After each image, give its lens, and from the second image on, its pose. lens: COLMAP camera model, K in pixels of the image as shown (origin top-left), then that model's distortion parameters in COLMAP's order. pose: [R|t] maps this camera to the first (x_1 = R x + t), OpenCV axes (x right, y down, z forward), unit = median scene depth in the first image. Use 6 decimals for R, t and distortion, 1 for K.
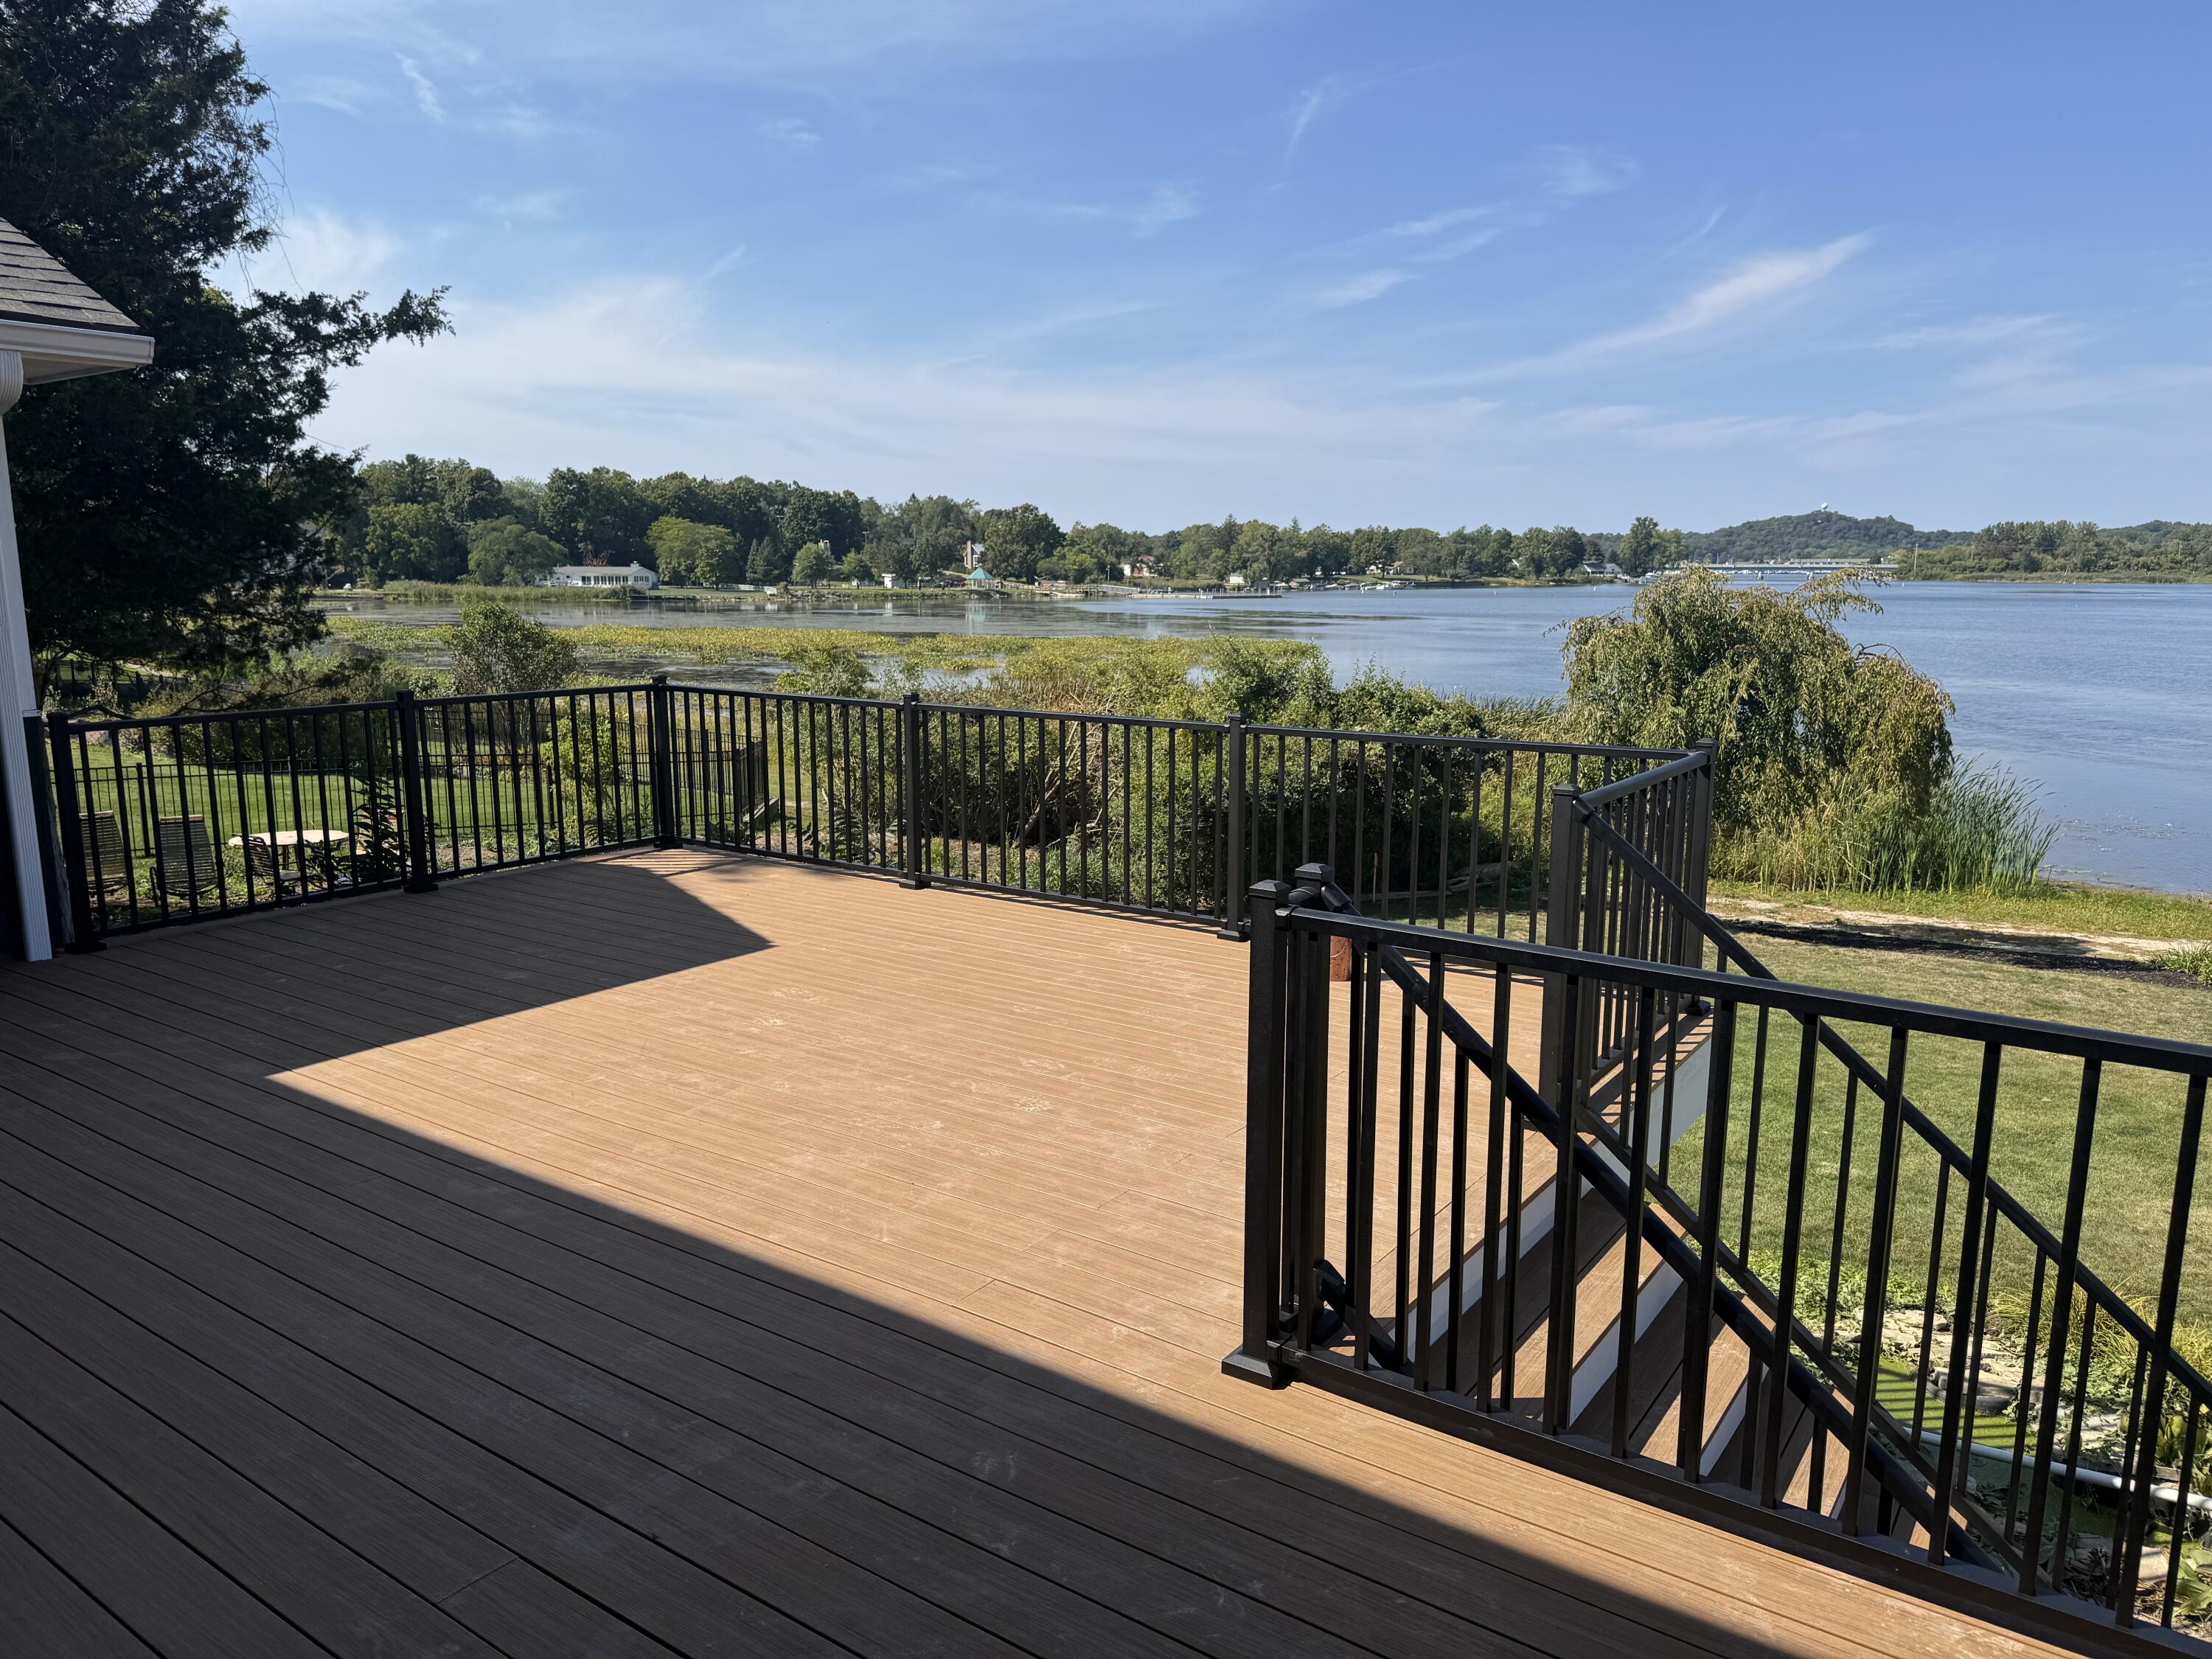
lens RADIAL K [[1545.1, 0, 1135.2], [0, 1545.1, 831.8], [0, 0, 1]] dist [0.076841, -0.159594]
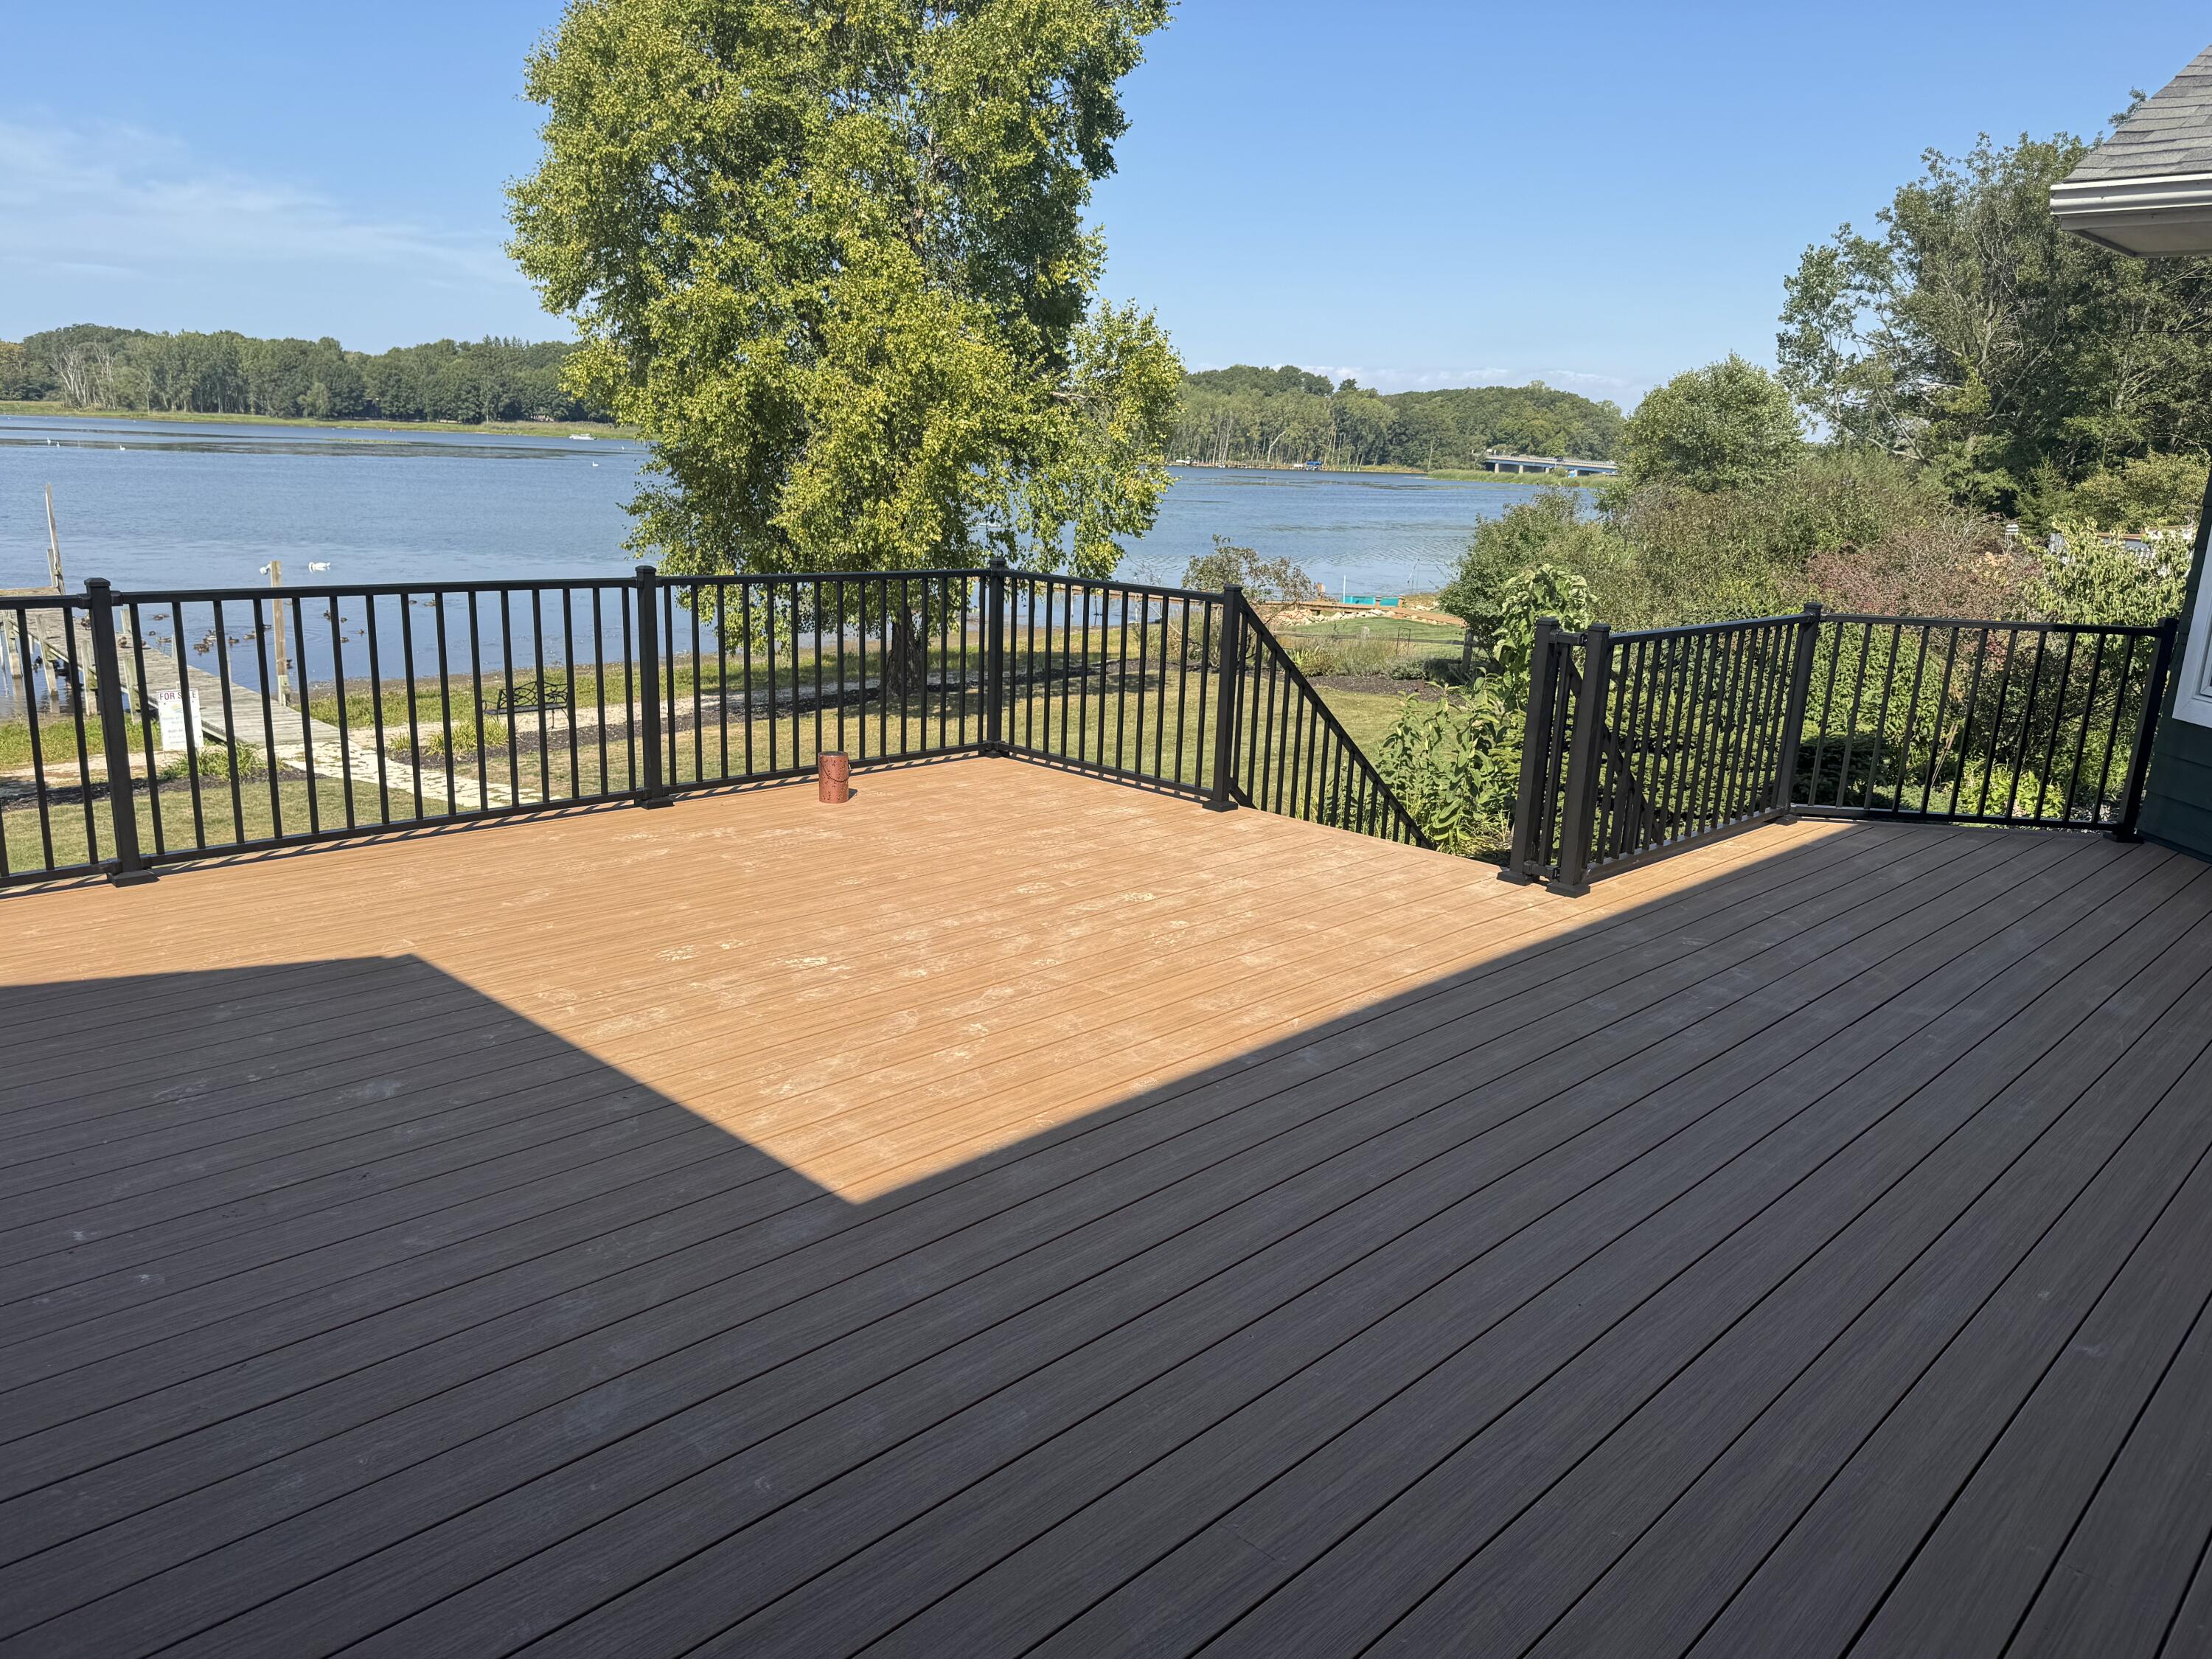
lens RADIAL K [[1550.6, 0, 1144.4], [0, 1550.6, 832.6], [0, 0, 1]] dist [0.070152, -0.146116]
pose [[0.154727, -0.233861, 0.959879, -0.152244], [0.128679, 0.968074, 0.215116, -0.015620], [-0.979541, 0.090232, 0.179880, 0.101977]]
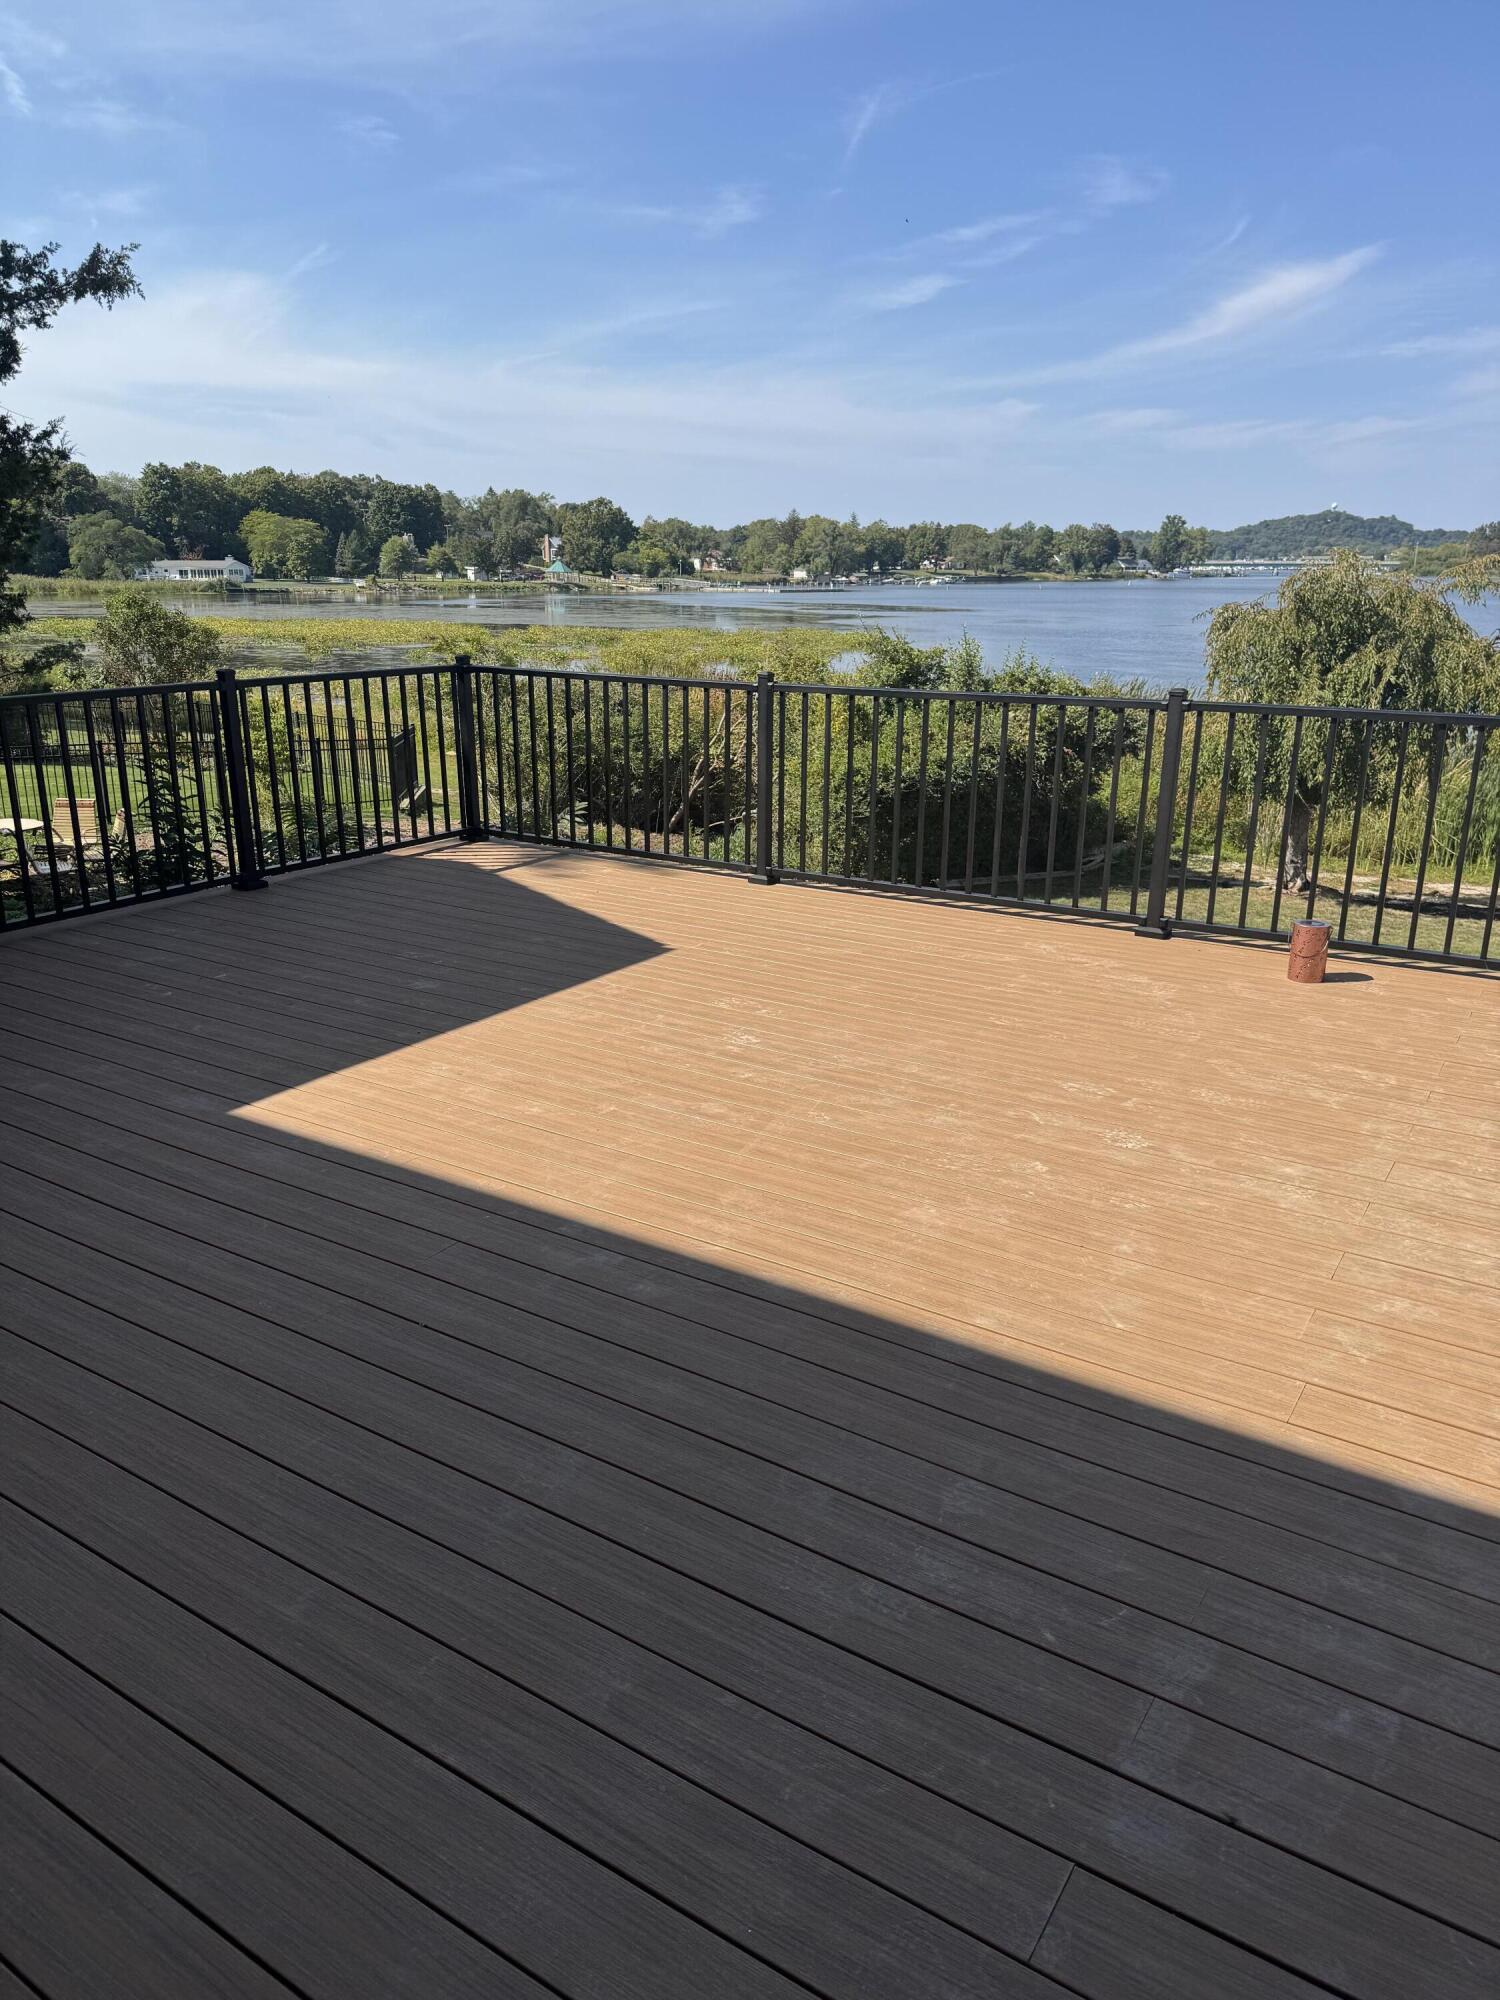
lens RADIAL K [[1397.0, 0, 737.6], [0, 1397.0, 1011.8], [0, 0, 1]] dist [0.076841, -0.159594]
pose [[0.999468, -0.009109, 0.031302, -0.040342], [0.004660, 0.990228, 0.139382, -0.001114], [-0.032266, -0.139162, 0.989744, 0.029292]]
